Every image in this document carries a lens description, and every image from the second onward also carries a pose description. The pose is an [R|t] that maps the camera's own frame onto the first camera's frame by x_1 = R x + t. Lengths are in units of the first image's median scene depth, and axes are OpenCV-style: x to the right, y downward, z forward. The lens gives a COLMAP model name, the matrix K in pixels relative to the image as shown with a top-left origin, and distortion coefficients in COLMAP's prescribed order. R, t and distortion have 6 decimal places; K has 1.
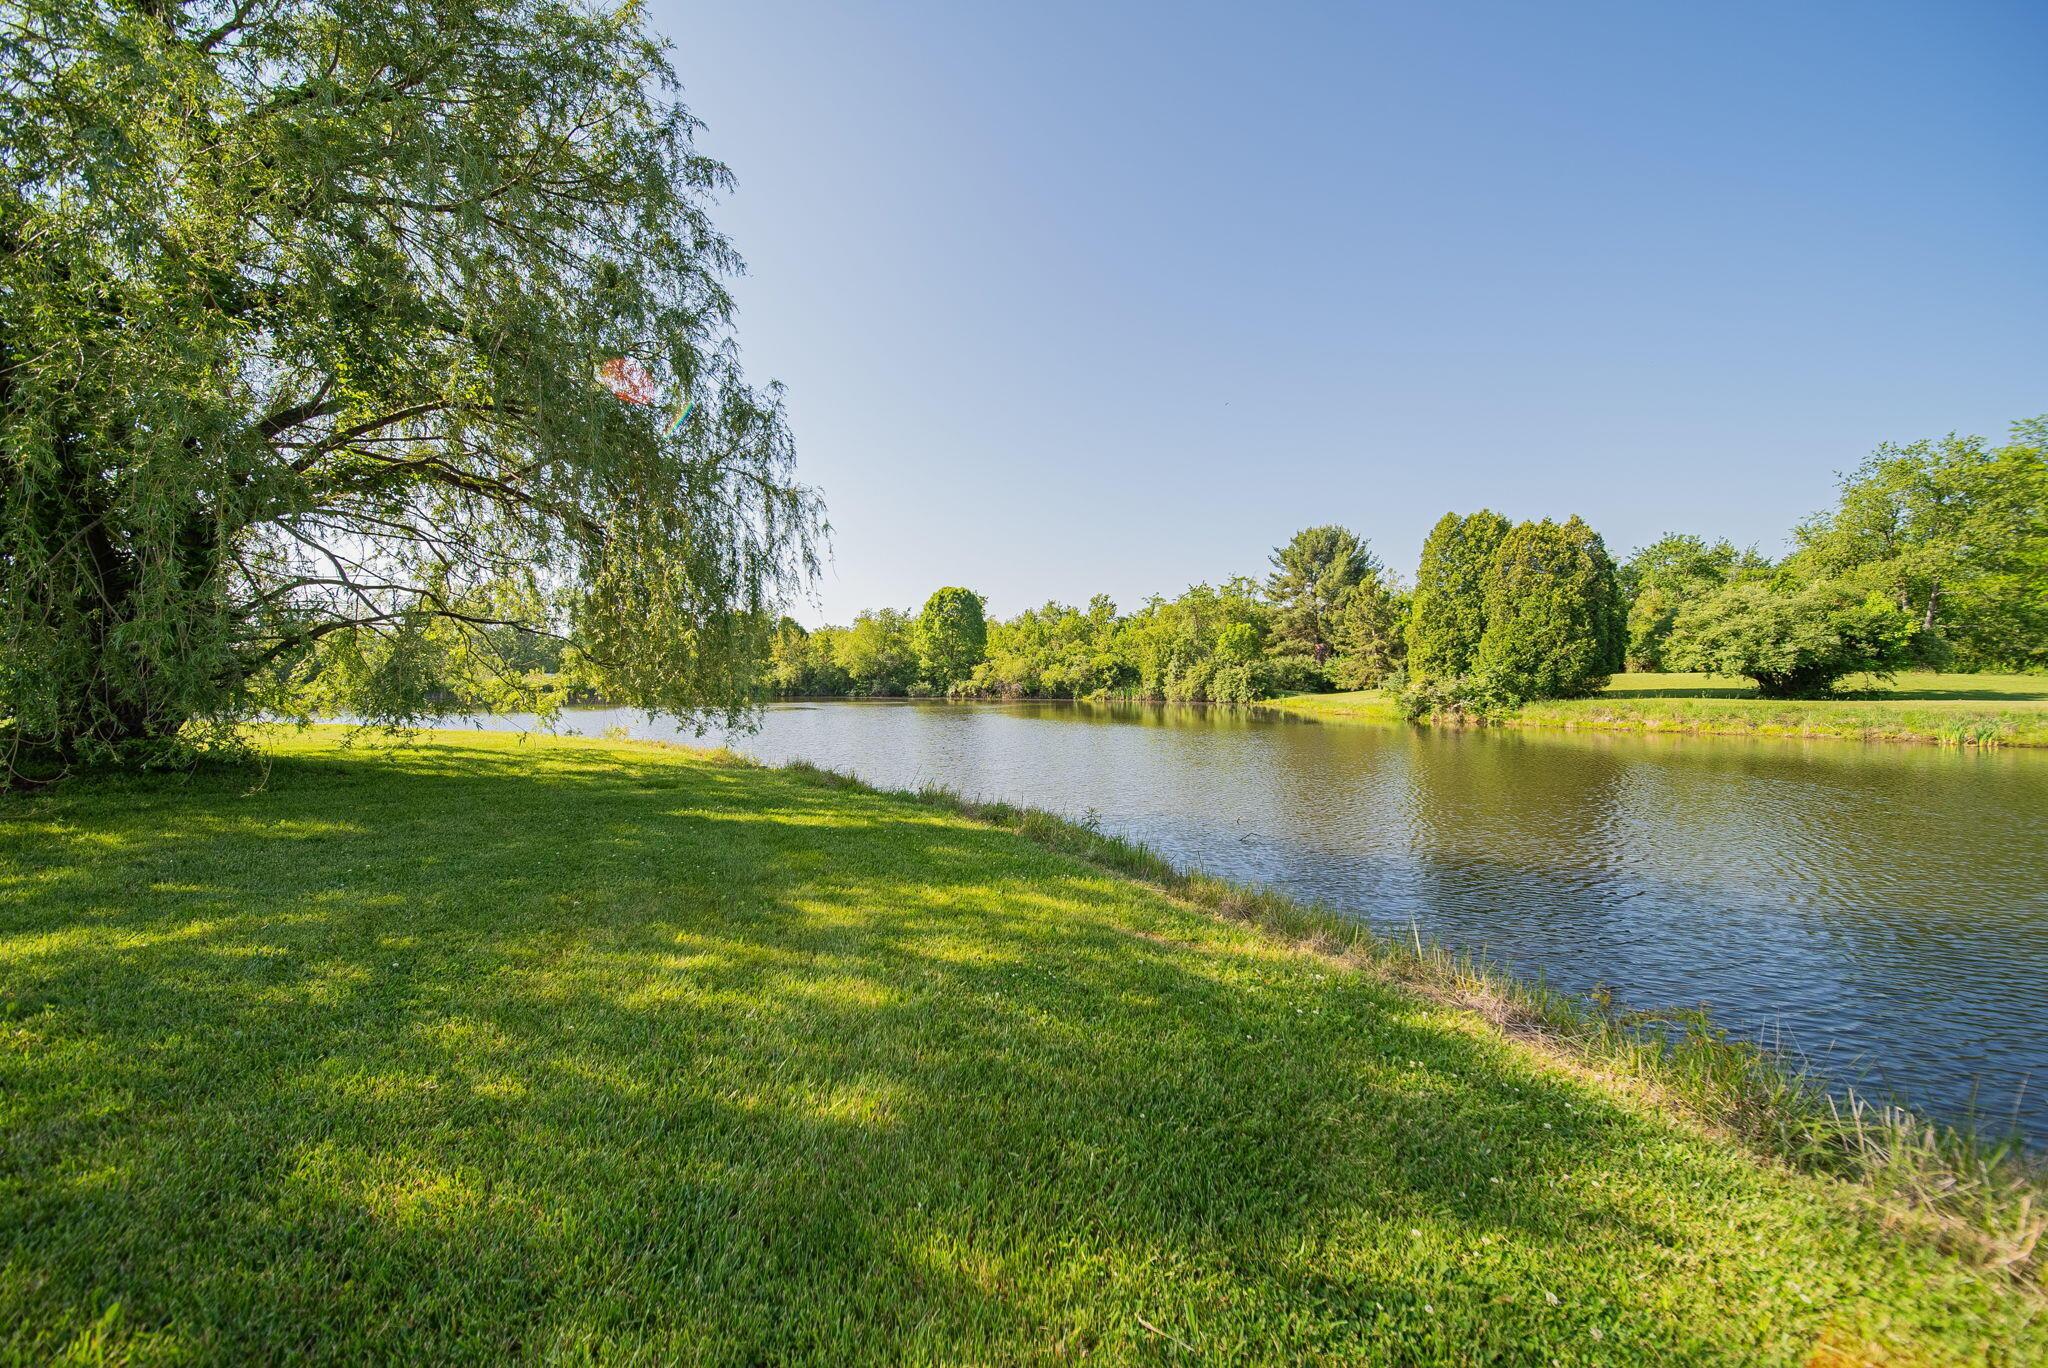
lens RADIAL K [[721.2, 0, 1023.0], [0, 721.2, 676.6], [0, 0, 1]] dist [-0.000304, 0.000172]
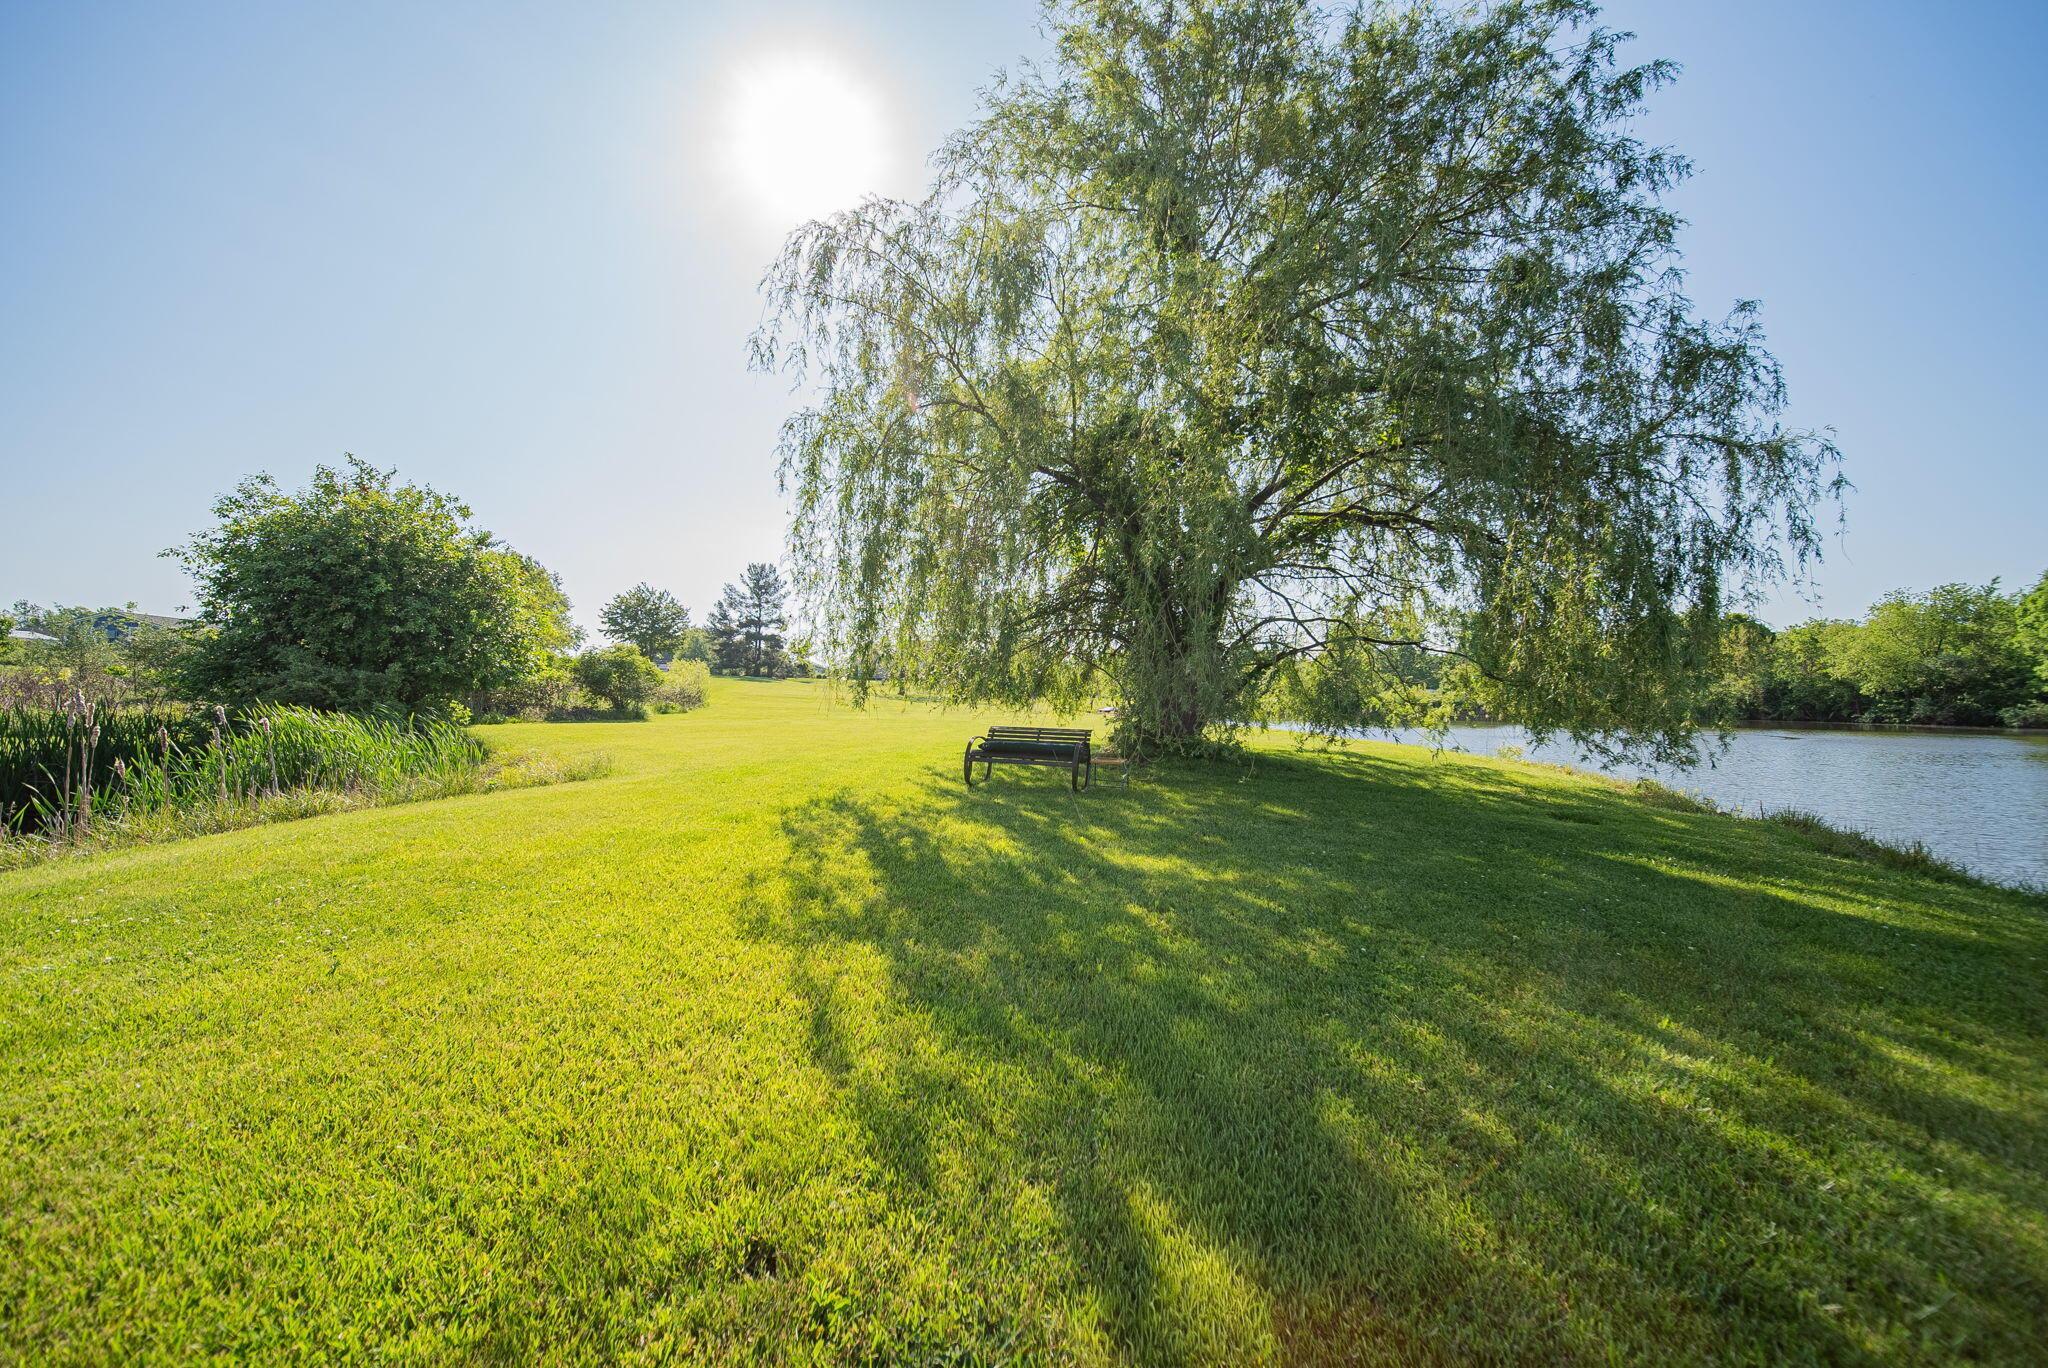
lens RADIAL K [[721.2, 0, 1039.2], [0, 721.2, 688.3], [0, 0, 1]] dist [-0.000304, 0.000172]
pose [[0.481372, -0.003416, -0.876510, -0.044083], [-0.000337, 0.999992, -0.004082, -0.003559], [0.876517, 0.002261, 0.481366, -0.000169]]
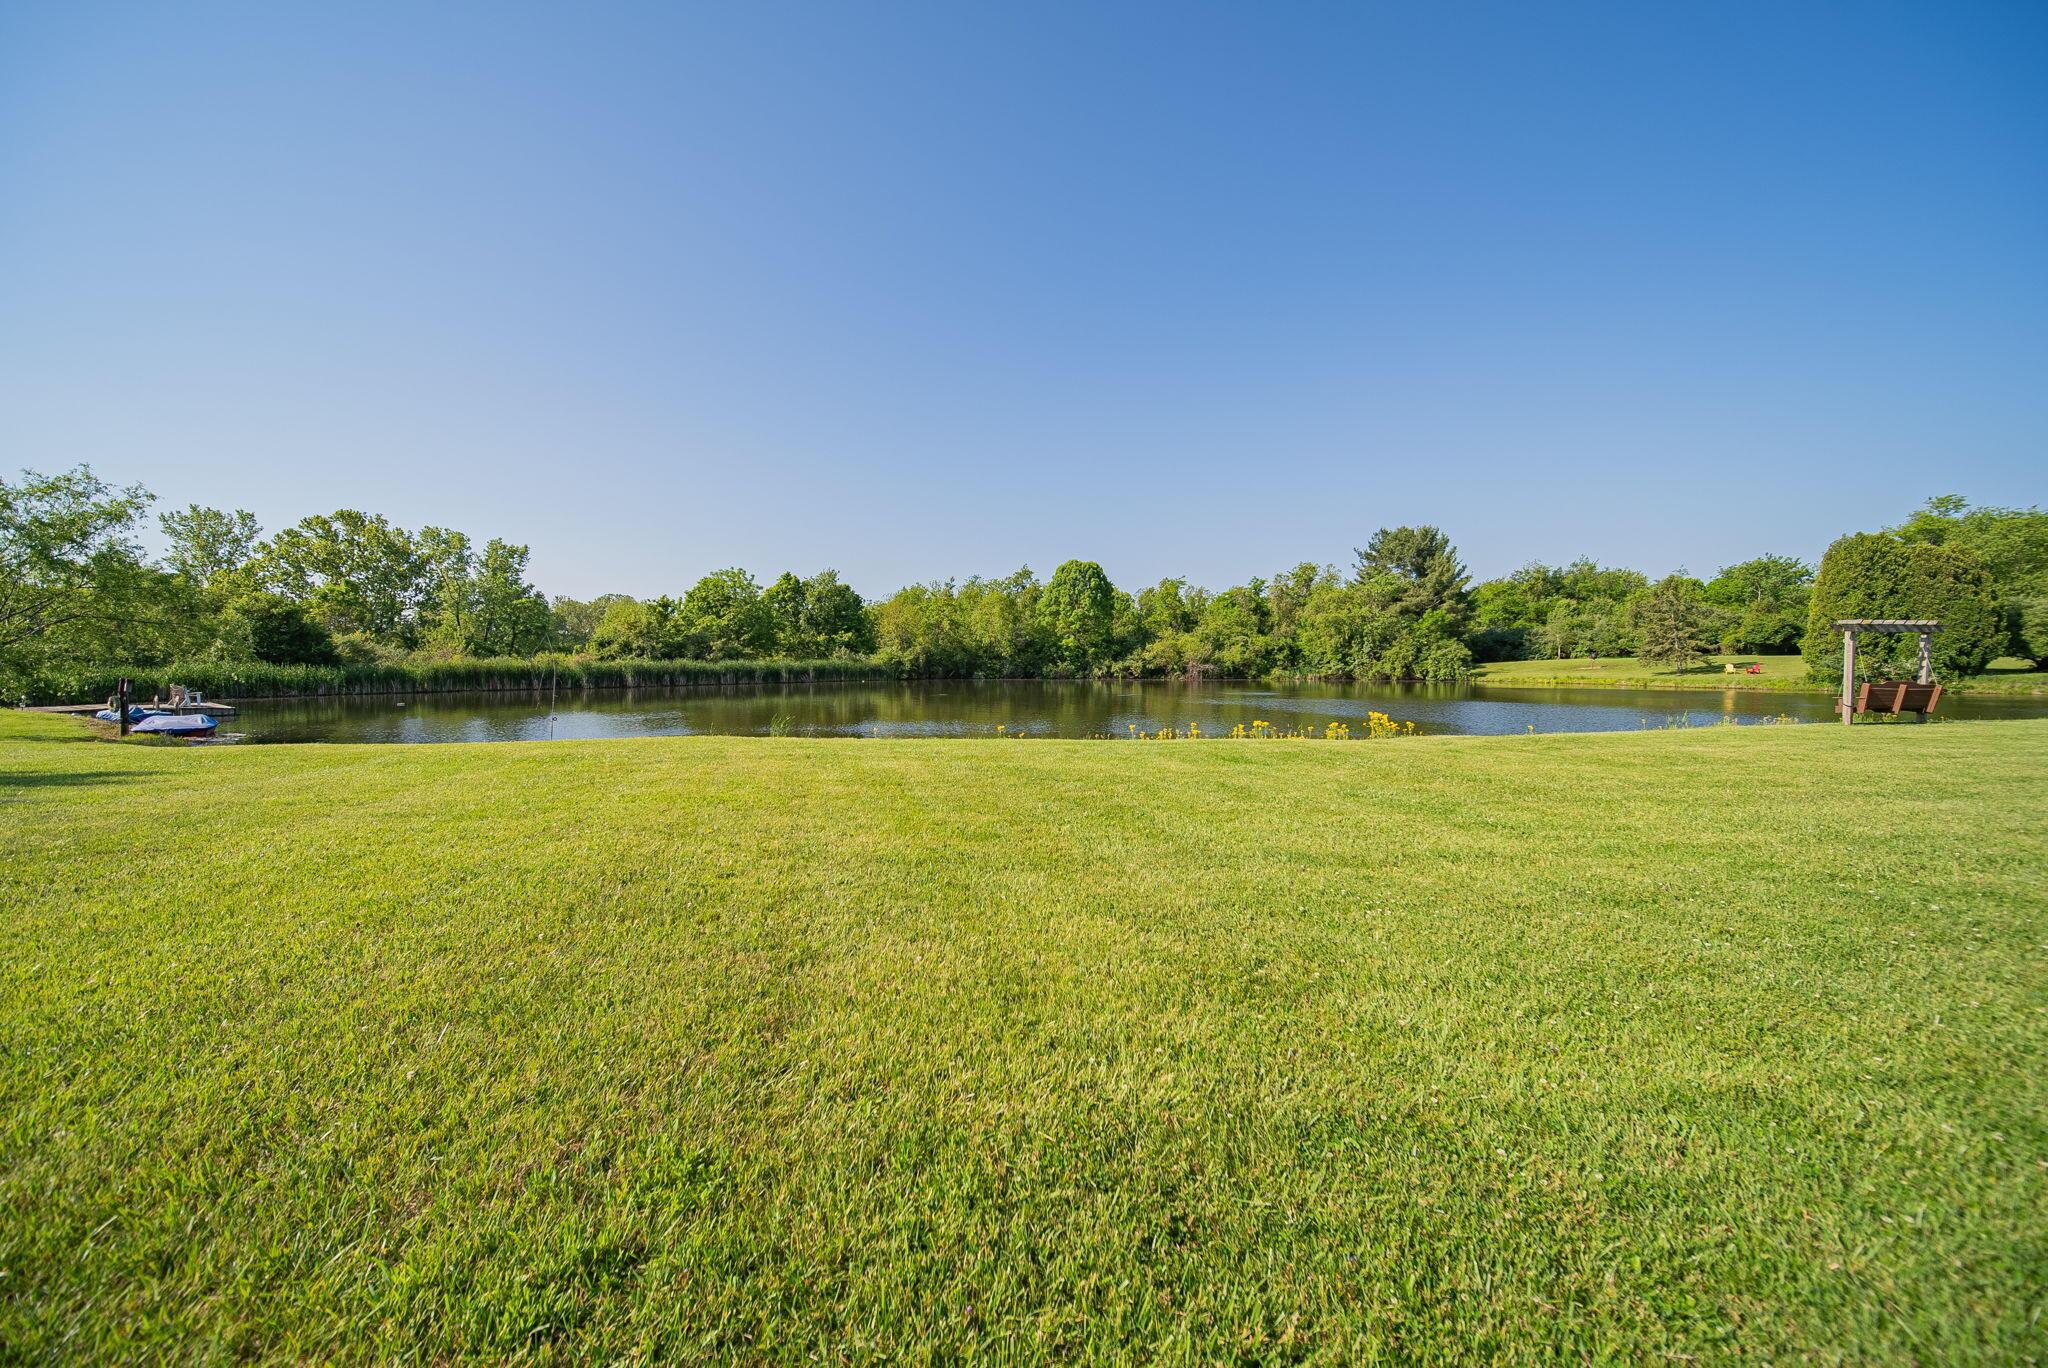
lens RADIAL K [[721.2, 0, 1026.7], [0, 721.2, 677.6], [0, 0, 1]] dist [-0.000304, 0.000172]
pose [[0.892563, -0.009733, 0.450817, -0.643160], [-0.003390, 0.999594, 0.028294, 0.001466], [-0.450910, -0.026783, 0.892168, 0.234436]]
